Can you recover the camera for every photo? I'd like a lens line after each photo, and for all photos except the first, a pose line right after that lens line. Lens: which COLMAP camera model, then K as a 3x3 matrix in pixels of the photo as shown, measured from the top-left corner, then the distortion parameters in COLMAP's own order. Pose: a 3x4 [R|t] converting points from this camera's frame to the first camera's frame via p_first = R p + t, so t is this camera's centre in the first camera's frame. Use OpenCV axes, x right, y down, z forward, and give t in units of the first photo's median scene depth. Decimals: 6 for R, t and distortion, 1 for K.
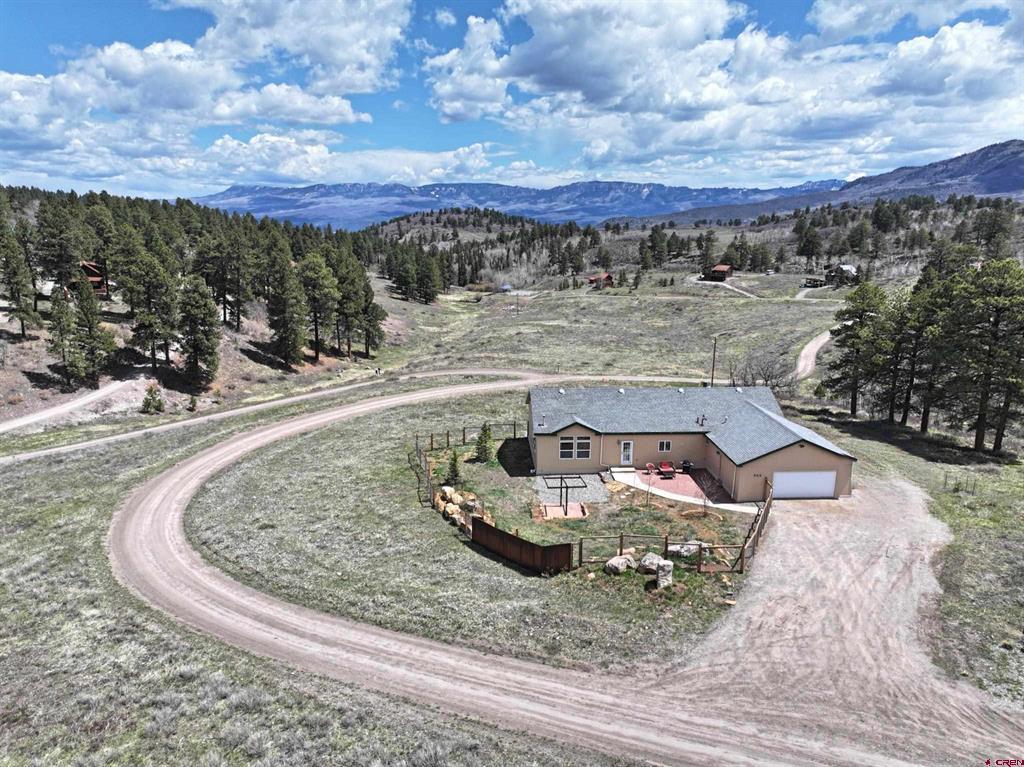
lens RADIAL K [[721.6, 0, 513.8], [0, 721.6, 399.6], [0, 0, 1]] dist [0.012579, 0.002703]
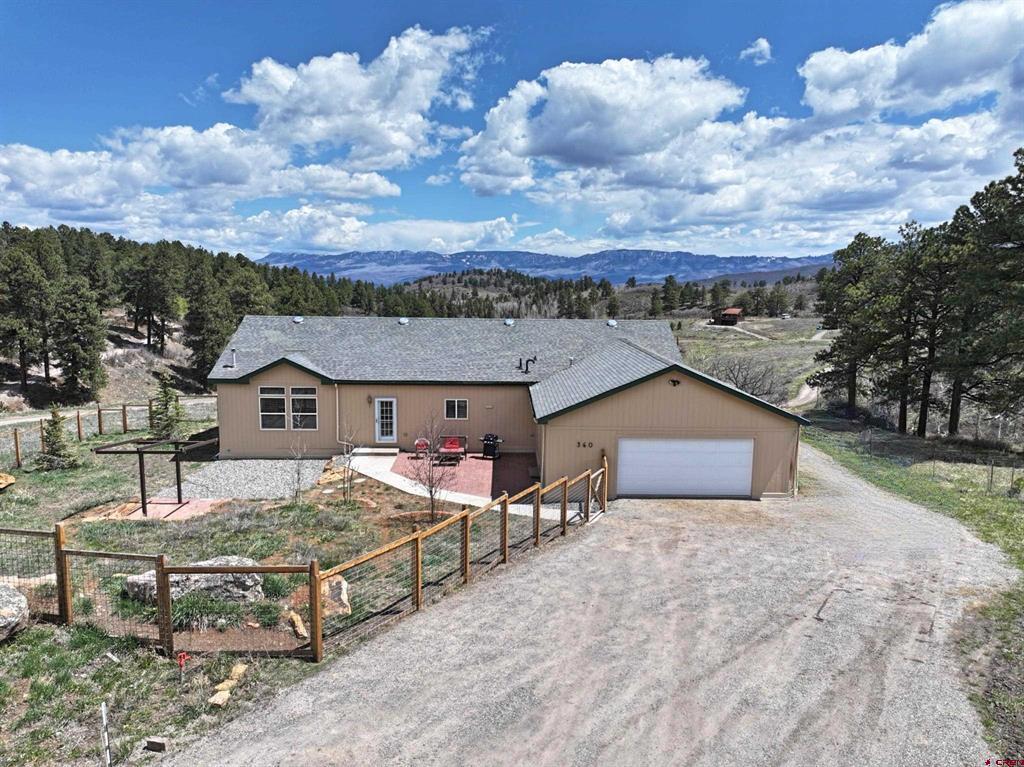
lens RADIAL K [[721.8, 0, 514.6], [0, 721.8, 383.7], [0, 0, 1]] dist [0.005904, 0.009394]
pose [[0.999050, 0.011410, -0.042064, 0.051699], [-0.016111, 0.993446, -0.113160, 0.019860], [0.040497, 0.113730, 0.992686, 0.086959]]
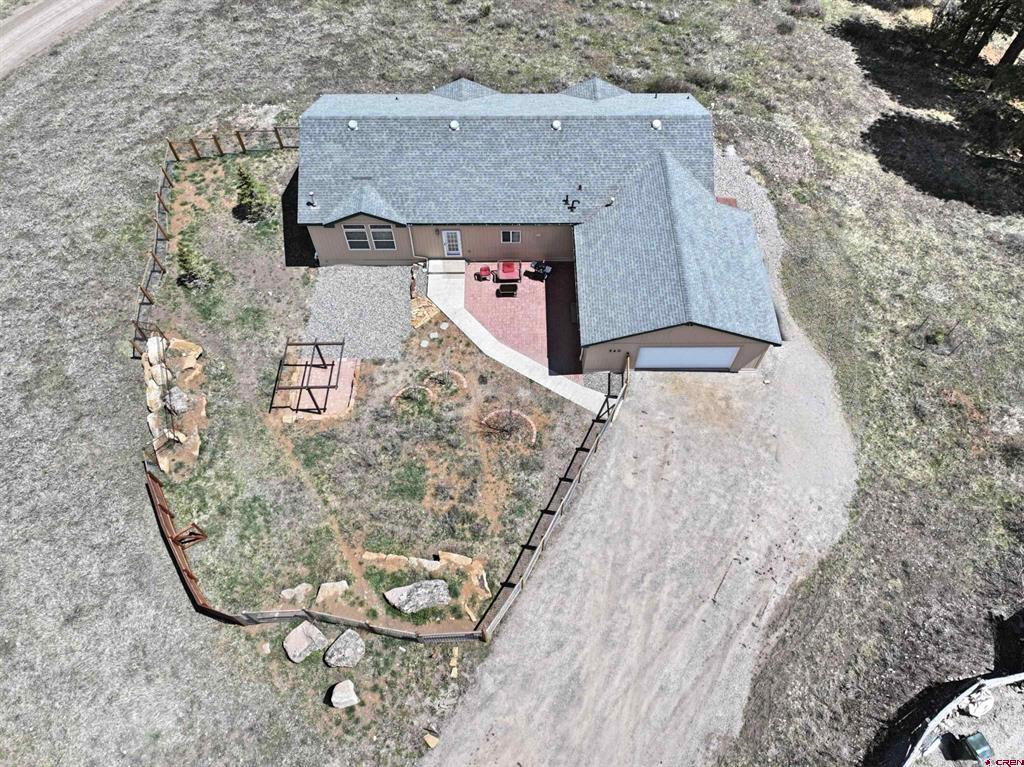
lens RADIAL K [[718.5, 0, 512.0], [0, 718.5, 383.5], [0, 0, 1]] dist [0.000329, -0.001133]
pose [[0.998376, 0.043386, -0.036926, 0.044909], [-0.004410, 0.705046, 0.709148, -0.055341], [0.056802, -0.707833, 0.704092, 0.086527]]
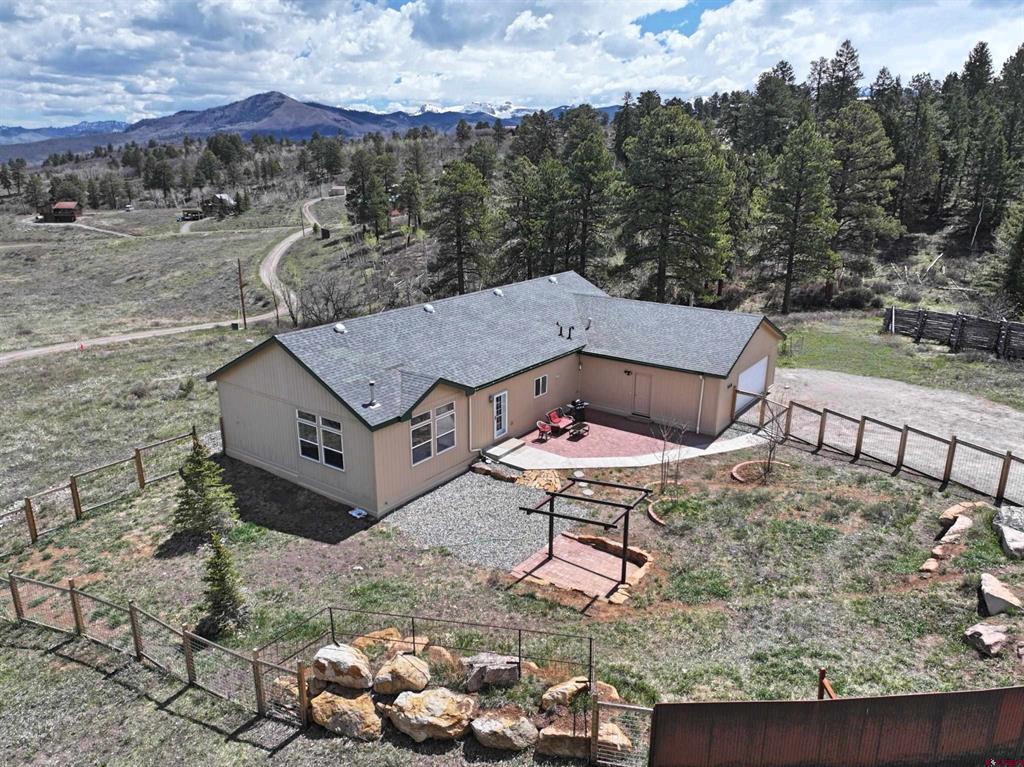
lens RADIAL K [[721.8, 0, 514.6], [0, 721.8, 383.7], [0, 0, 1]] dist [0.005904, 0.009394]
pose [[0.629125, -0.230371, 0.742382, -0.042245], [0.194927, 0.971312, 0.136222, -0.003572], [-0.752466, 0.059010, 0.655982, 0.120696]]
